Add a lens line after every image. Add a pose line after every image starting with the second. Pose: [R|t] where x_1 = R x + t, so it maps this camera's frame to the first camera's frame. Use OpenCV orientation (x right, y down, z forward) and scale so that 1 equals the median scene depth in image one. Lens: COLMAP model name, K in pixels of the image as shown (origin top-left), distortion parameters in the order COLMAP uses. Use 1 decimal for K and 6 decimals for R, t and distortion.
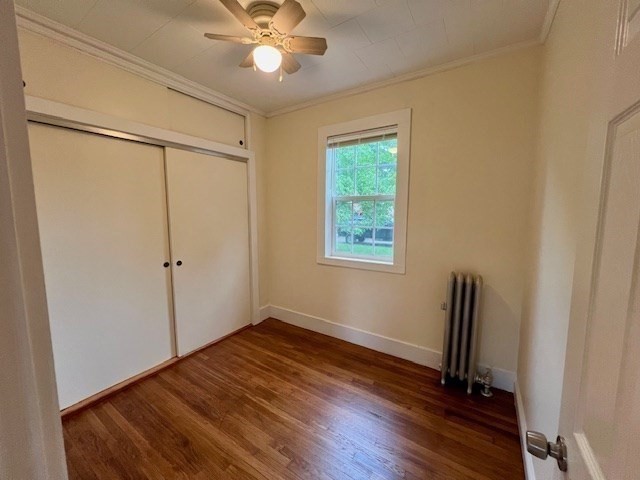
lens RADIAL K [[255.7, 0, 318.7], [0, 255.7, 238.6], [0, 0, 1]] dist [-0.002106, 0.000021]
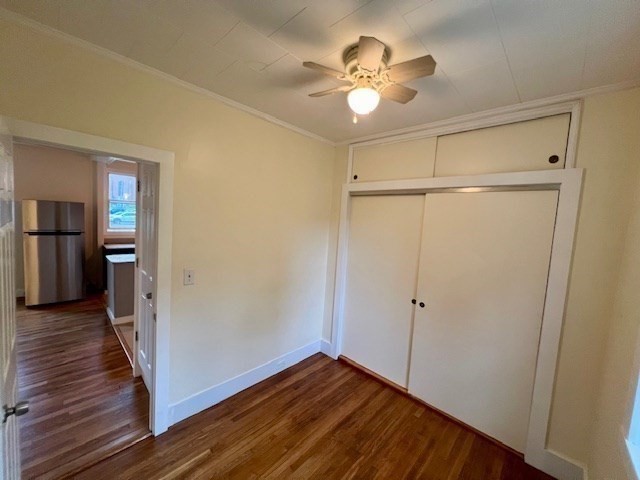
lens RADIAL K [[255.7, 0, 318.7], [0, 255.7, 238.6], [0, 0, 1]] dist [-0.002106, 0.000021]
pose [[-0.186784, 0.062566, -0.980407, 0.544729], [-0.168919, 0.981061, 0.094790, -0.200978], [0.967770, 0.183315, -0.172677, 0.788504]]
